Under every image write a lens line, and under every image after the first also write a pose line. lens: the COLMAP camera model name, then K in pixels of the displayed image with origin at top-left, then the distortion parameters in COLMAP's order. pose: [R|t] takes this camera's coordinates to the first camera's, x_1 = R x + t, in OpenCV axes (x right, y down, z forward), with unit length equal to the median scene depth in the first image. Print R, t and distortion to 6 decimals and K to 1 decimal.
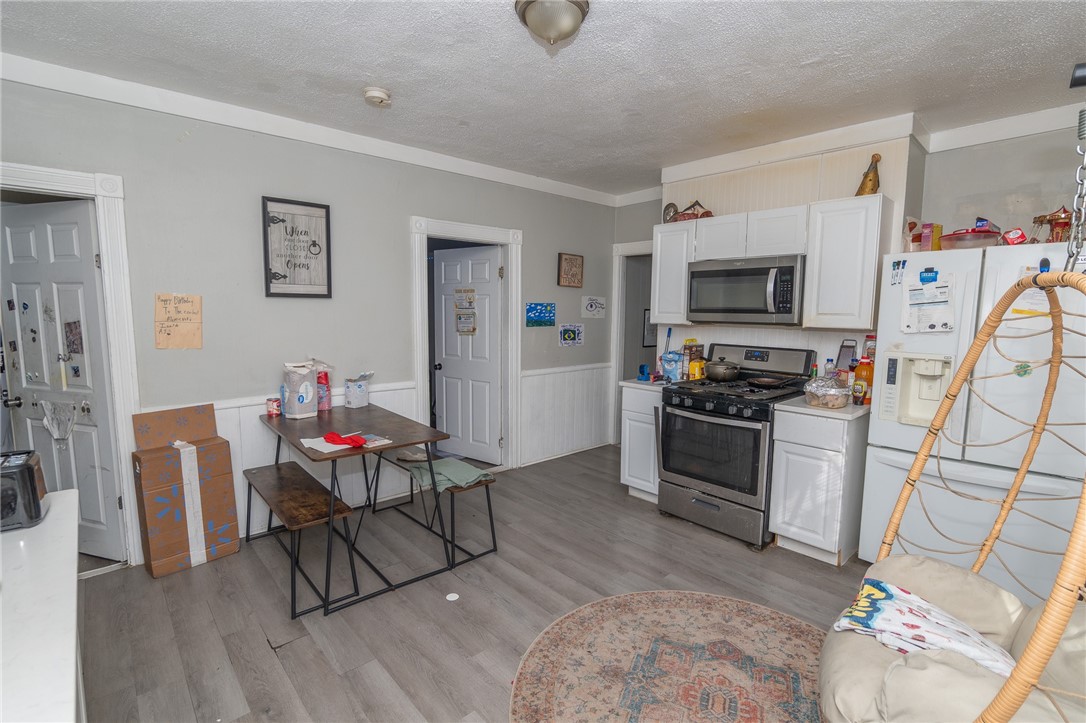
lens RADIAL K [[503.9, 0, 544.1], [0, 503.9, 363.4], [0, 0, 1]] dist [-0.018026, 0.002648]
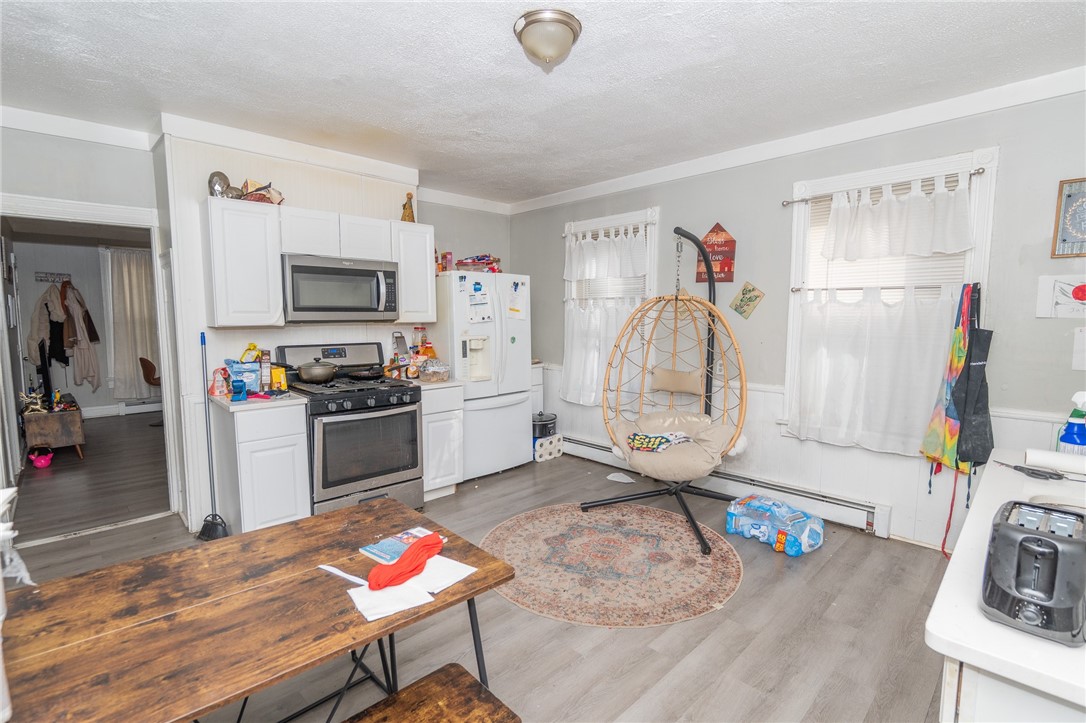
lens RADIAL K [[503.9, 0, 544.3], [0, 503.9, 364.4], [0, 0, 1]] dist [-0.018026, 0.002648]
pose [[-0.034707, -0.105577, 0.993805, -0.738847], [0.107231, 0.988270, 0.108734, -0.069538], [-0.993628, 0.110340, -0.022979, 0.714322]]
